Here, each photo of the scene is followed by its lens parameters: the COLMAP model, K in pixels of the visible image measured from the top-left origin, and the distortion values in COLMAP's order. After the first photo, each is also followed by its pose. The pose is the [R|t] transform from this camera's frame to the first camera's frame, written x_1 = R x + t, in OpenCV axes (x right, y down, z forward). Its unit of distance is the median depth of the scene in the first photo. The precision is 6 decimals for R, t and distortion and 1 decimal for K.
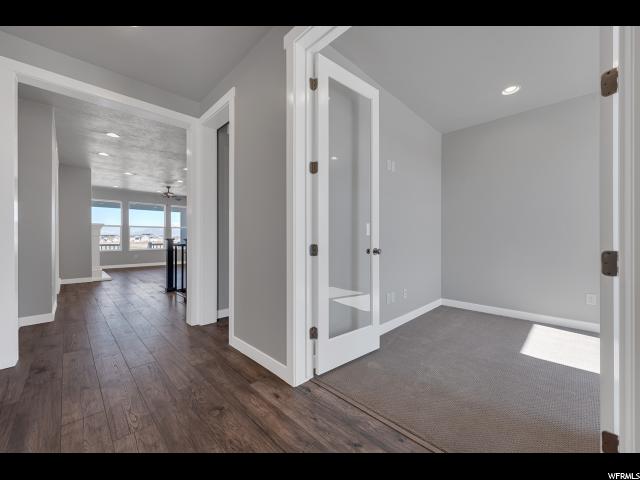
lens RADIAL K [[251.7, 0, 319.6], [0, 251.7, 236.6], [0, 0, 1]] dist [0.000769, -0.000105]
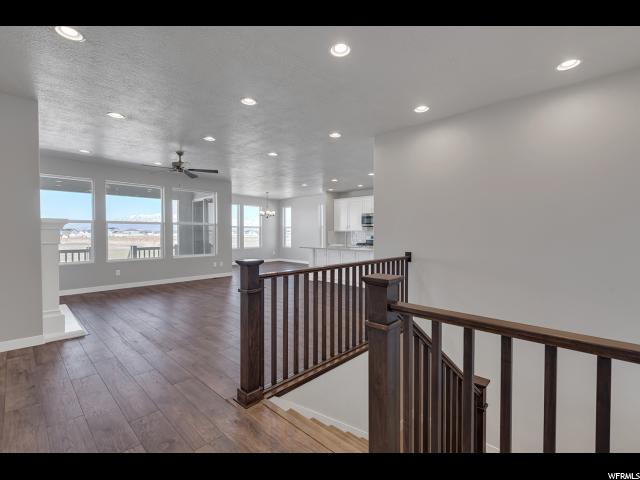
lens RADIAL K [[289.5, 0, 320.7], [0, 289.5, 238.1], [0, 0, 1]] dist [-0.001114, -0.000421]
pose [[0.999480, 0.001722, 0.032214, -0.282969], [-0.002387, 0.999784, 0.020625, -0.019605], [-0.032171, -0.020691, 0.999268, 0.313431]]
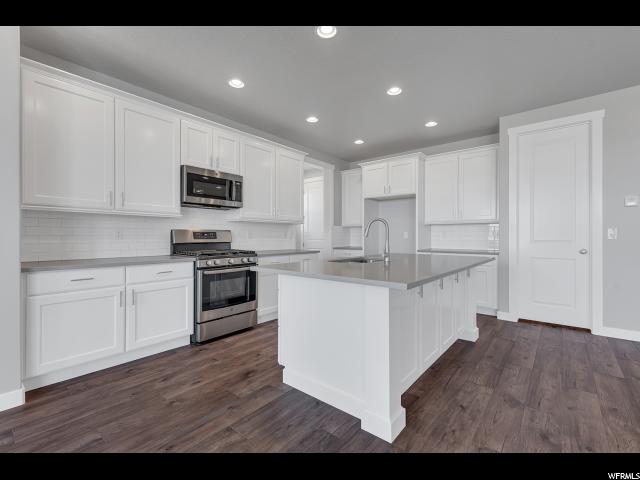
lens RADIAL K [[289.5, 0, 320.7], [0, 289.5, 238.1], [0, 0, 1]] dist [-0.001114, -0.000421]
pose [[-0.089677, 0.002029, 0.995969, -0.463379], [-0.003588, 0.999991, -0.002360, 0.003395], [-0.995964, -0.003785, -0.089669, 1.242160]]
